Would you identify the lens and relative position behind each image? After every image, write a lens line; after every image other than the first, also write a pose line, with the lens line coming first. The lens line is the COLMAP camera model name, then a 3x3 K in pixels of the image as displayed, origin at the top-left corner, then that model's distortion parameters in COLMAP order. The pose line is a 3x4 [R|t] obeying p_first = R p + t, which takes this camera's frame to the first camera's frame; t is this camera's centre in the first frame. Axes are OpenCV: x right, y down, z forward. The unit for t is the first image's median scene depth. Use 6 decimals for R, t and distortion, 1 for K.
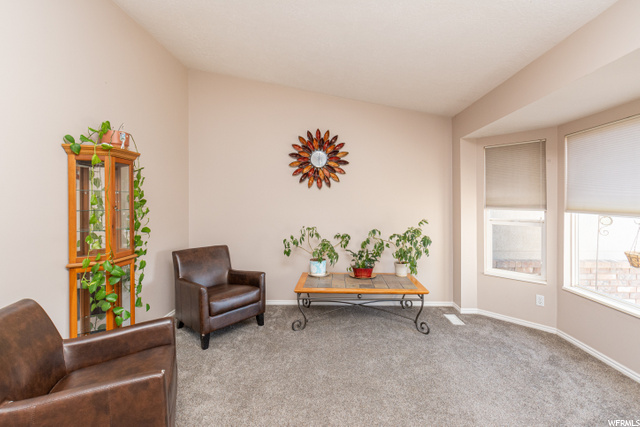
lens RADIAL K [[295.1, 0, 310.8], [0, 295.1, 201.9], [0, 0, 1]] dist [-0.002373, 0.000424]
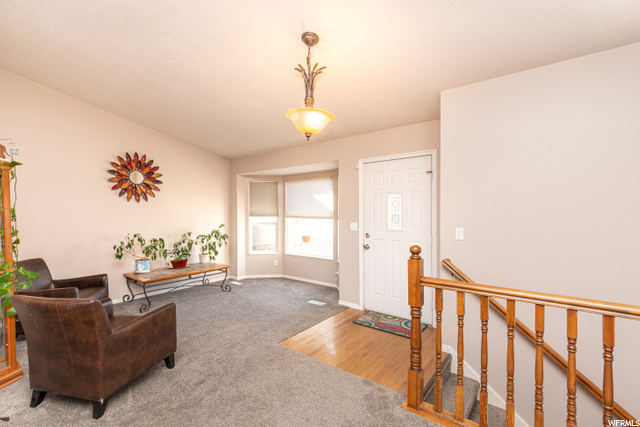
lens RADIAL K [[295.1, 0, 320.3], [0, 295.1, 211.9], [0, 0, 1]] dist [-0.002373, 0.000424]
pose [[0.576227, -0.001045, 0.817289, -0.562140], [0.003349, 0.999994, -0.001082, -0.001351], [-0.817283, 0.003360, 0.576227, -0.323569]]
